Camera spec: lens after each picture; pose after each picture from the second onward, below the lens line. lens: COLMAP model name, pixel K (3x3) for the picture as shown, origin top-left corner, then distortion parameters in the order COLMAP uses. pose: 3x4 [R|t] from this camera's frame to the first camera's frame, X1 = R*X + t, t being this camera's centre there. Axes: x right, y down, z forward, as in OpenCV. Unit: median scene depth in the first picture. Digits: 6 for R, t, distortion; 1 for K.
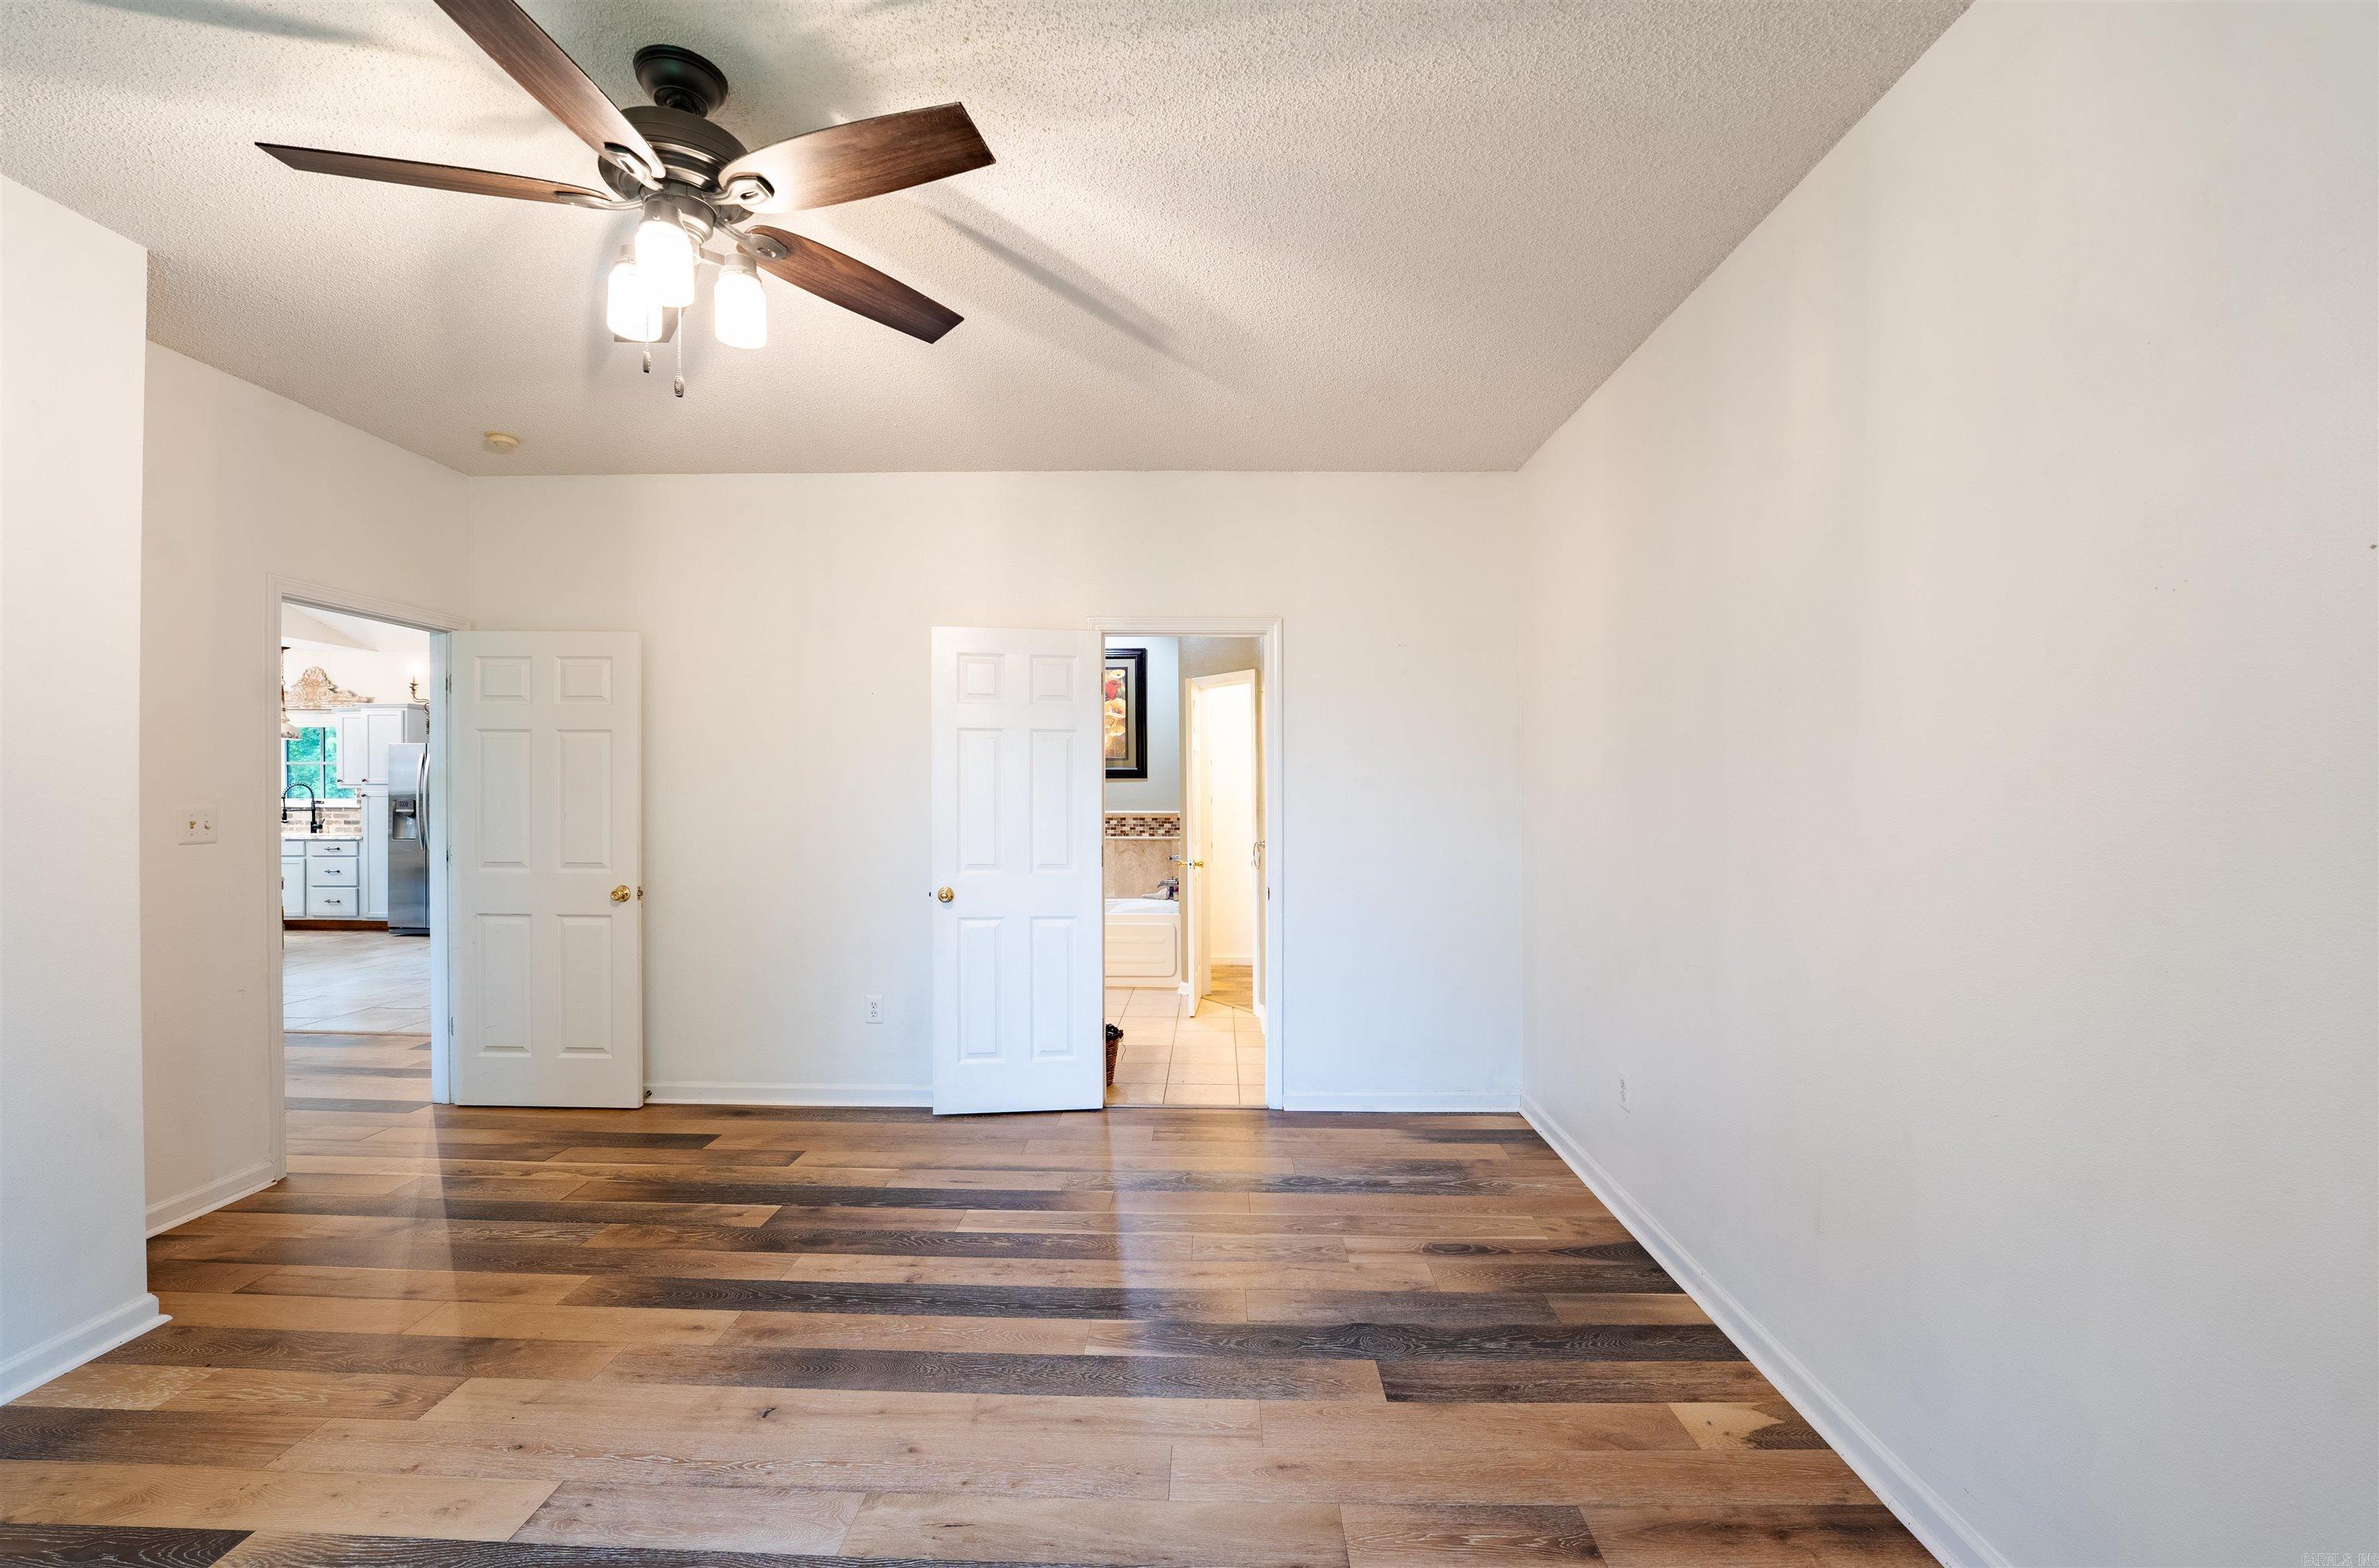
lens RADIAL K [[983.3, 0, 1175.1], [0, 983.3, 796.3], [0, 0, 1]] dist [-0.027218, 0.001746]
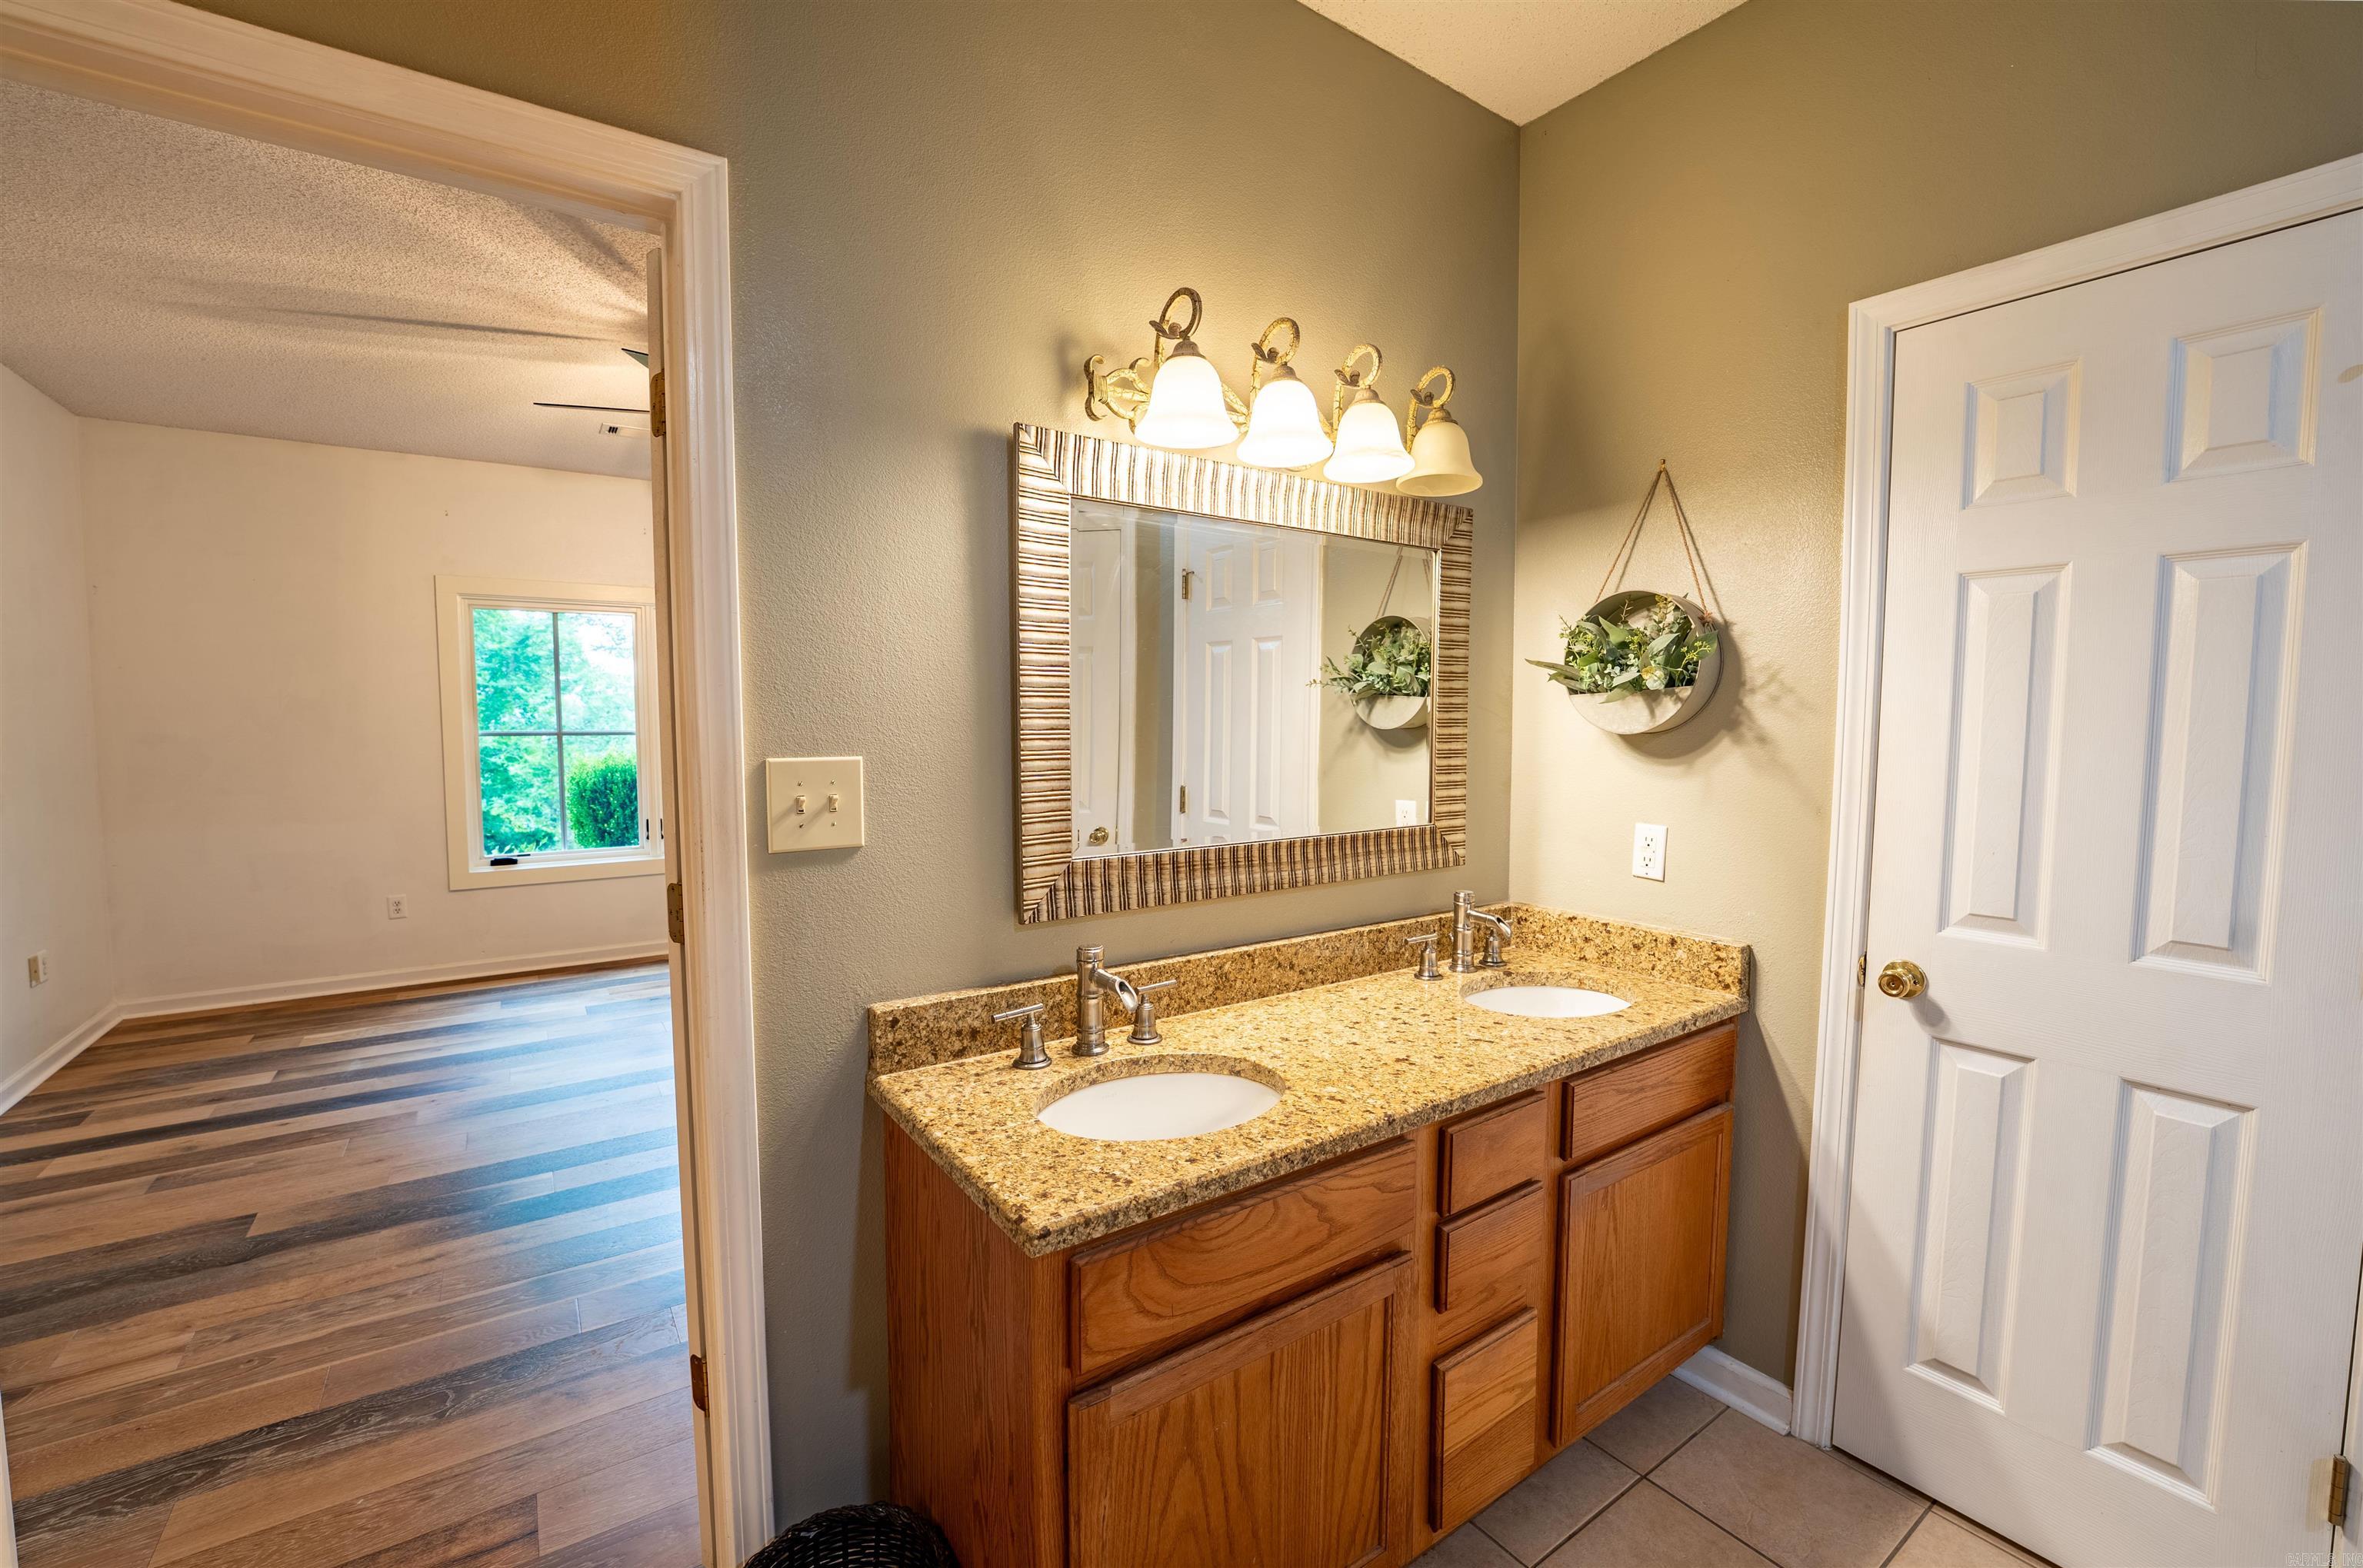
lens RADIAL K [[976.7, 0, 1221.9], [0, 976.7, 785.1], [0, 0, 1]] dist [-0.027218, 0.001746]
pose [[-0.784068, 0.044820, -0.619055, -0.020034], [-0.000451, 0.997348, 0.072781, -0.016347], [0.620675, 0.057345, -0.781968, 1.955215]]
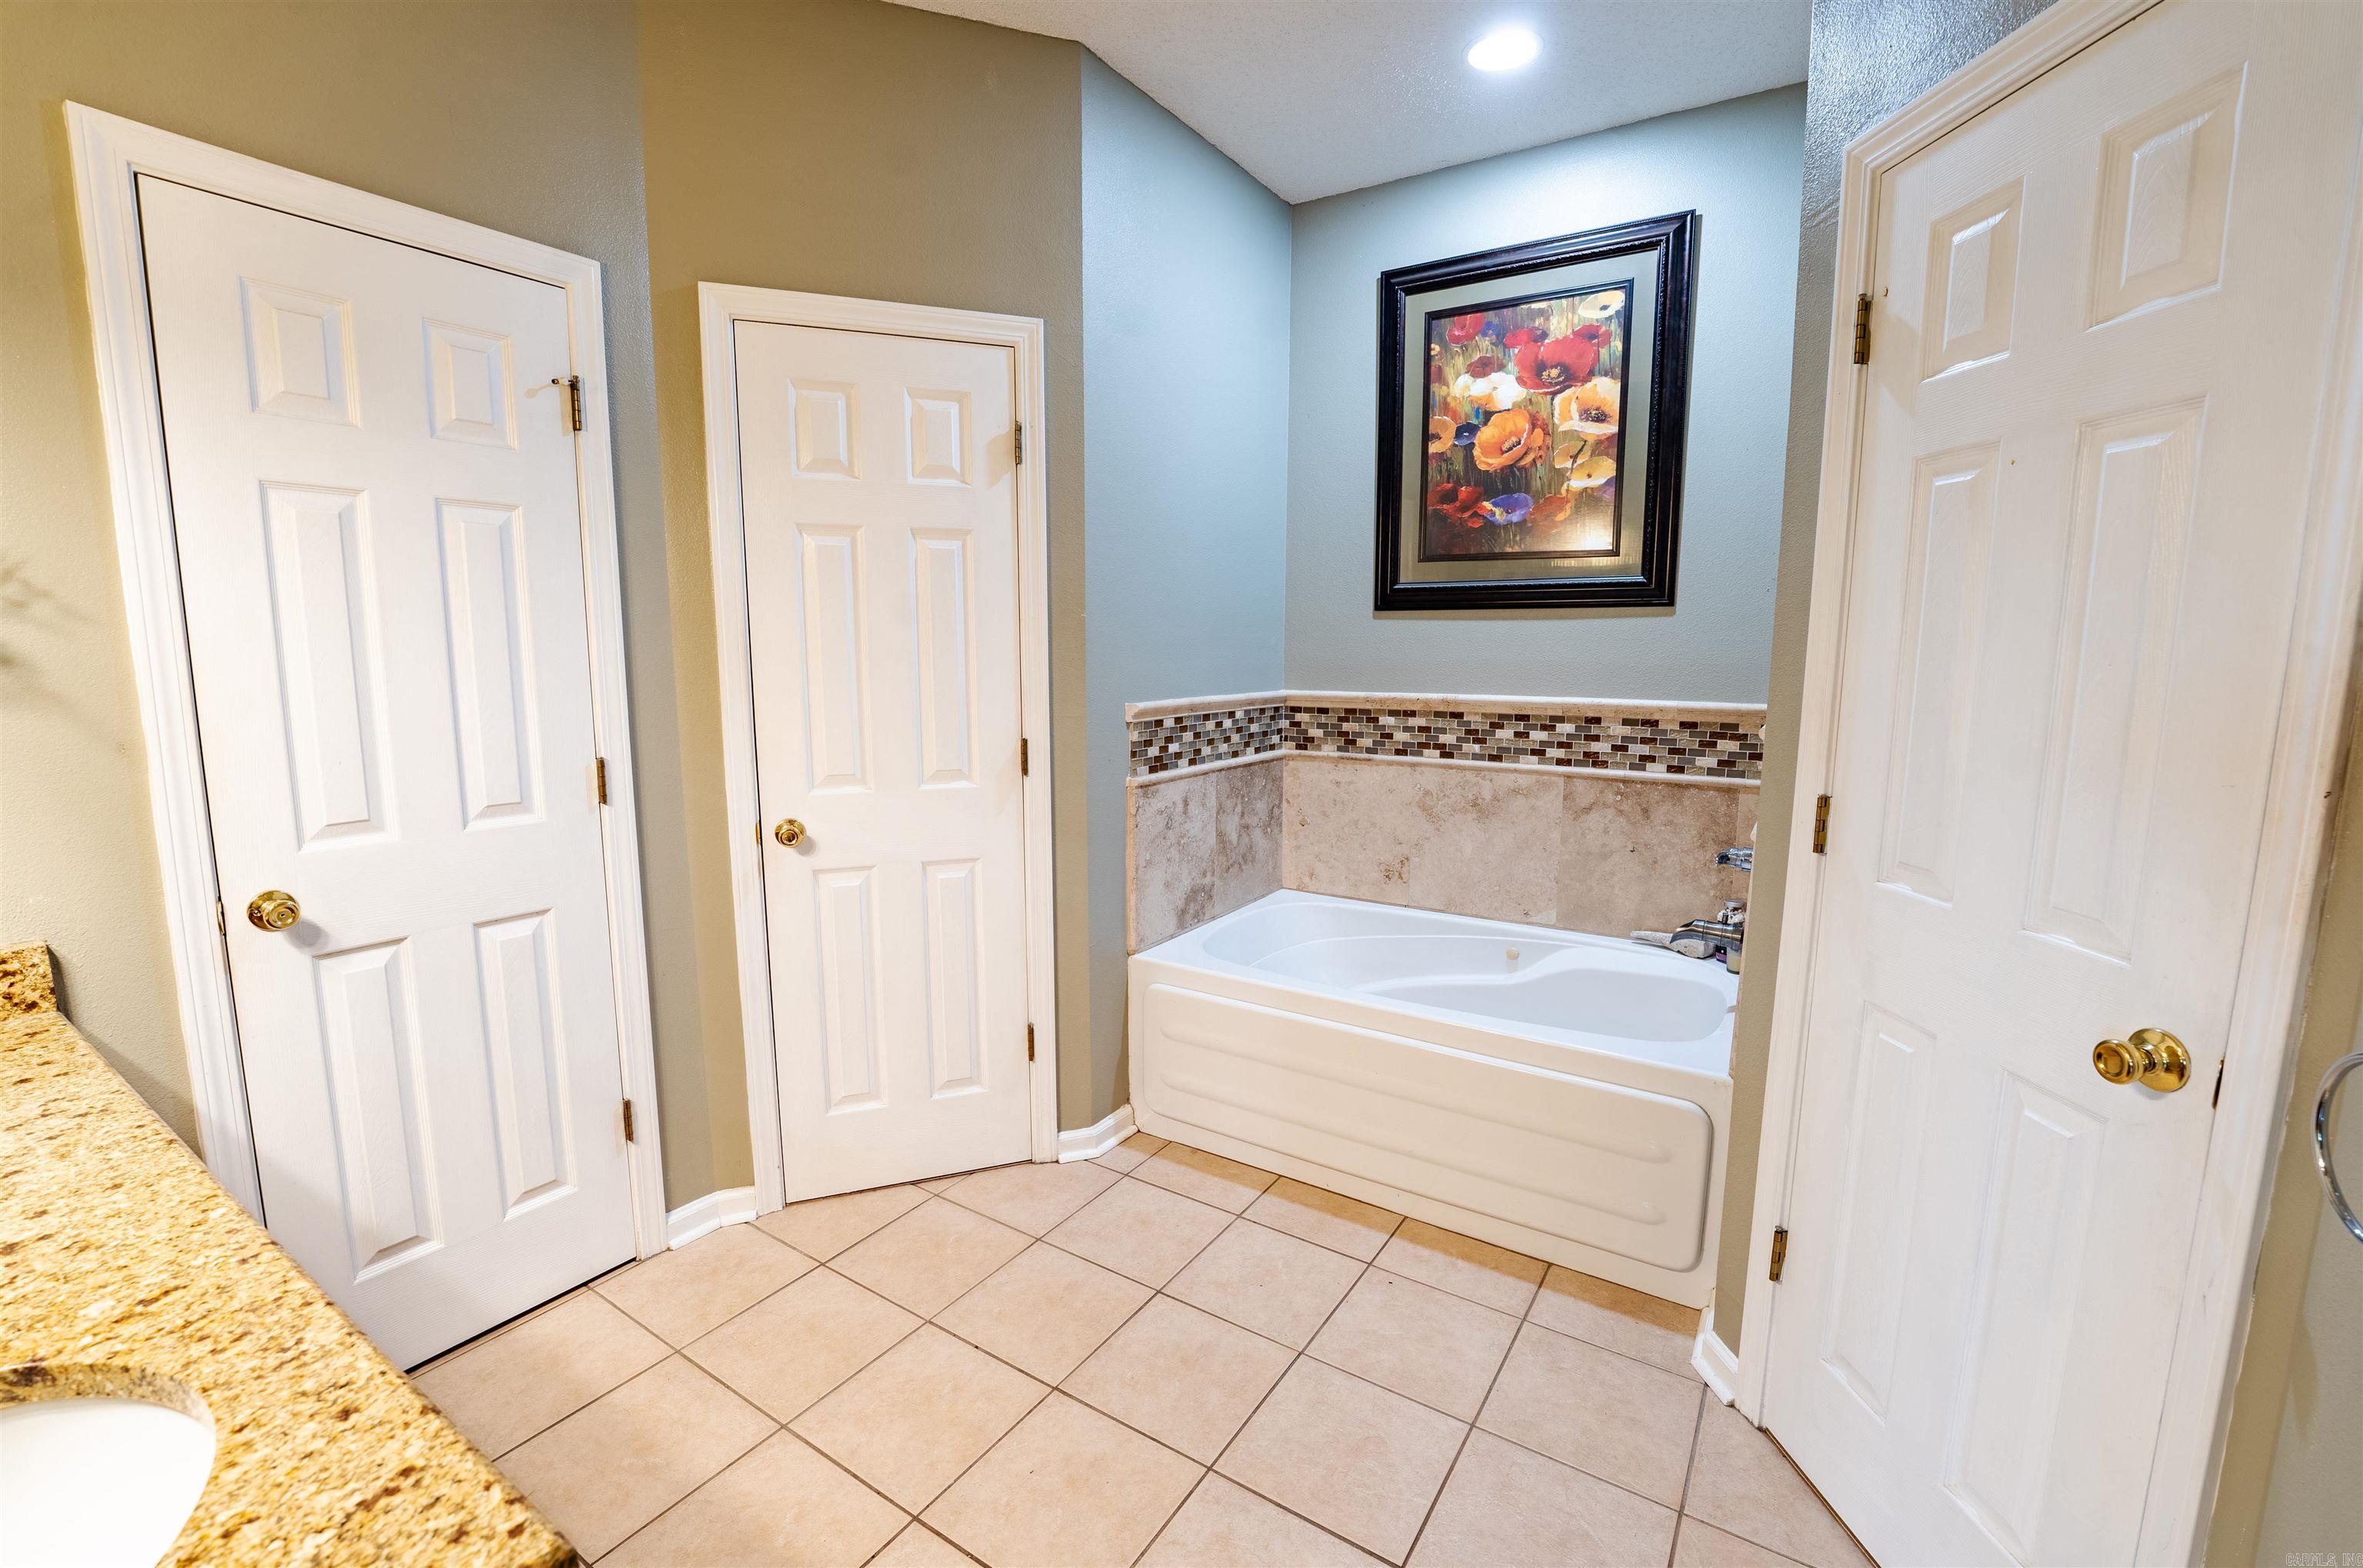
lens RADIAL K [[976.7, 0, 1165.1], [0, 976.7, 780.8], [0, 0, 1]] dist [-0.027218, 0.001746]
pose [[0.847586, 0.081676, -0.524335, 0.010151], [-0.008472, 0.990041, 0.140525, -0.011415], [0.530591, -0.114665, 0.839836, 1.611987]]
